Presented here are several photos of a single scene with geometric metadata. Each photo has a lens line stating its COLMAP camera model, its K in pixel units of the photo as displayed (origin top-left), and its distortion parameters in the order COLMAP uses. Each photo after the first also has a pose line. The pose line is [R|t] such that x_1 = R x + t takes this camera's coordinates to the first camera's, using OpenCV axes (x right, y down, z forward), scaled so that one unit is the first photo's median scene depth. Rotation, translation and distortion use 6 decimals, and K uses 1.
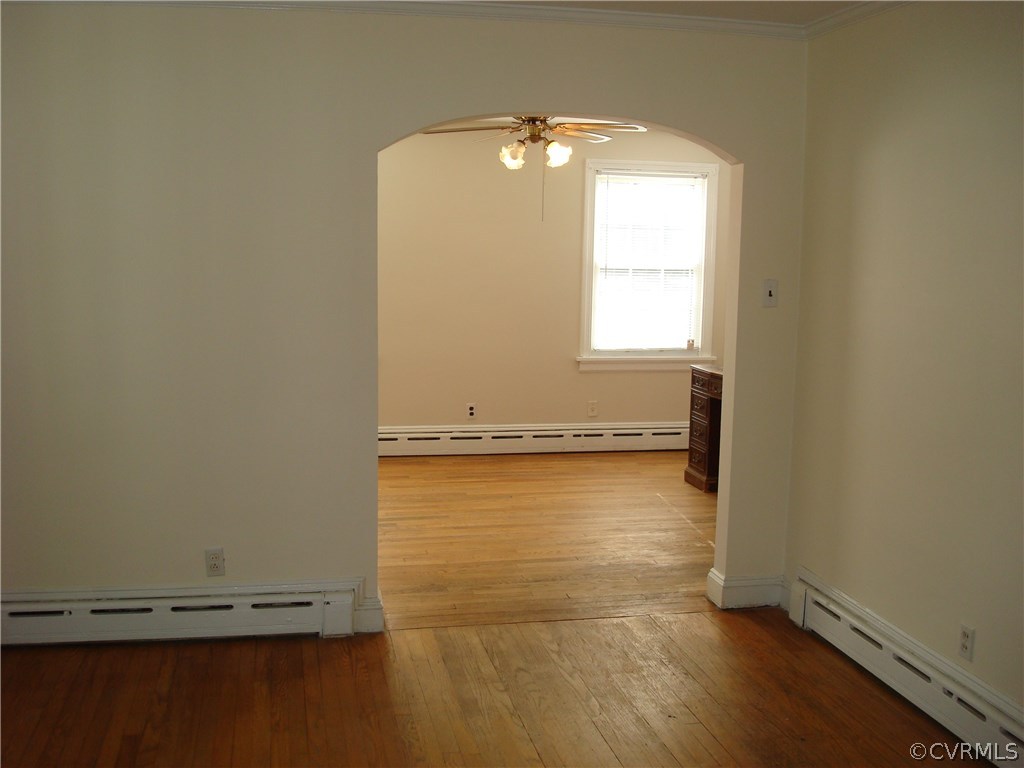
lens RADIAL K [[1075.8, 0, 509.1], [0, 1075.8, 367.3], [0, 0, 1]] dist [-0.065889, -0.096205]
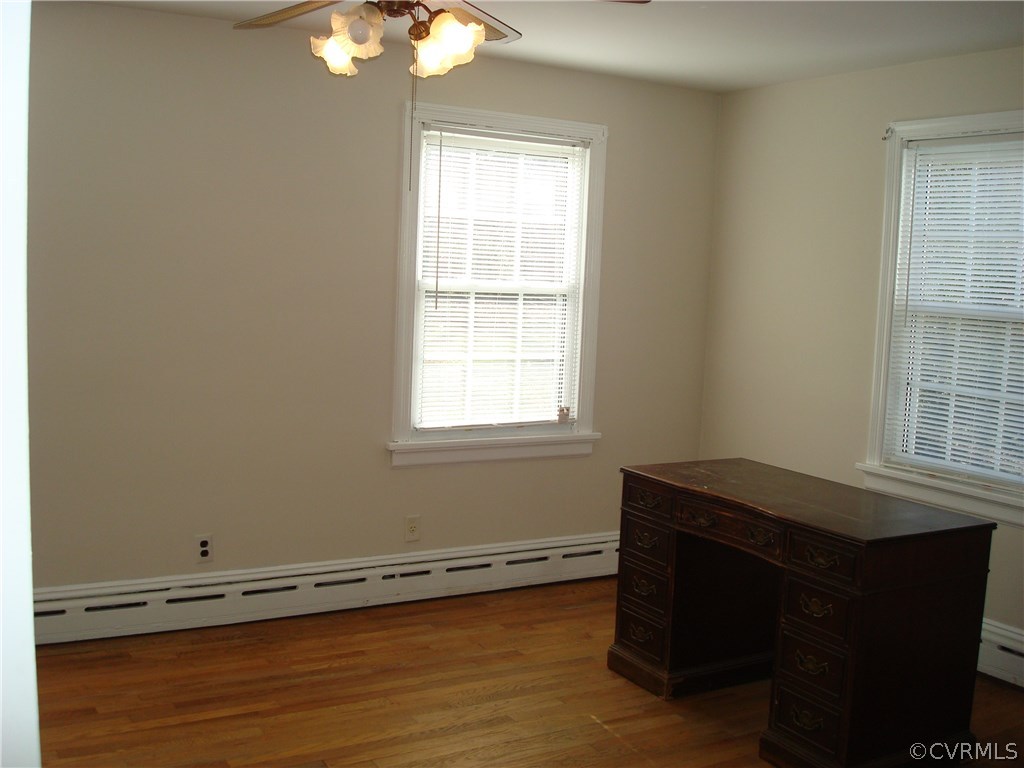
lens RADIAL K [[1075.8, 0, 509.1], [0, 1075.8, 367.3], [0, 0, 1]] dist [-0.065889, -0.096205]
pose [[0.951345, -0.009441, 0.307984, -0.056151], [0.013541, 0.999846, -0.011178, -0.045518], [-0.307830, 0.014804, 0.951326, 0.451818]]
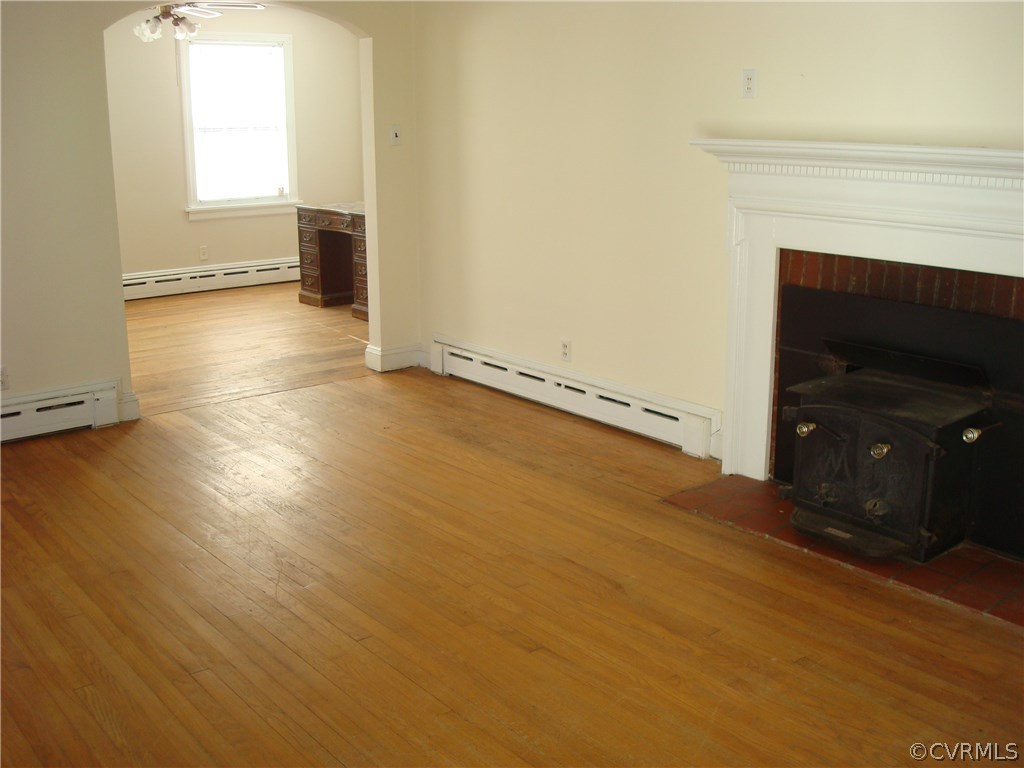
lens RADIAL K [[1075.8, 0, 509.1], [0, 1075.8, 367.3], [0, 0, 1]] dist [-0.065889, -0.096205]
pose [[0.888500, -0.128216, 0.440601, -0.160381], [0.073405, 0.987520, 0.139345, 0.025670], [-0.452968, -0.091466, 0.886822, -0.177770]]
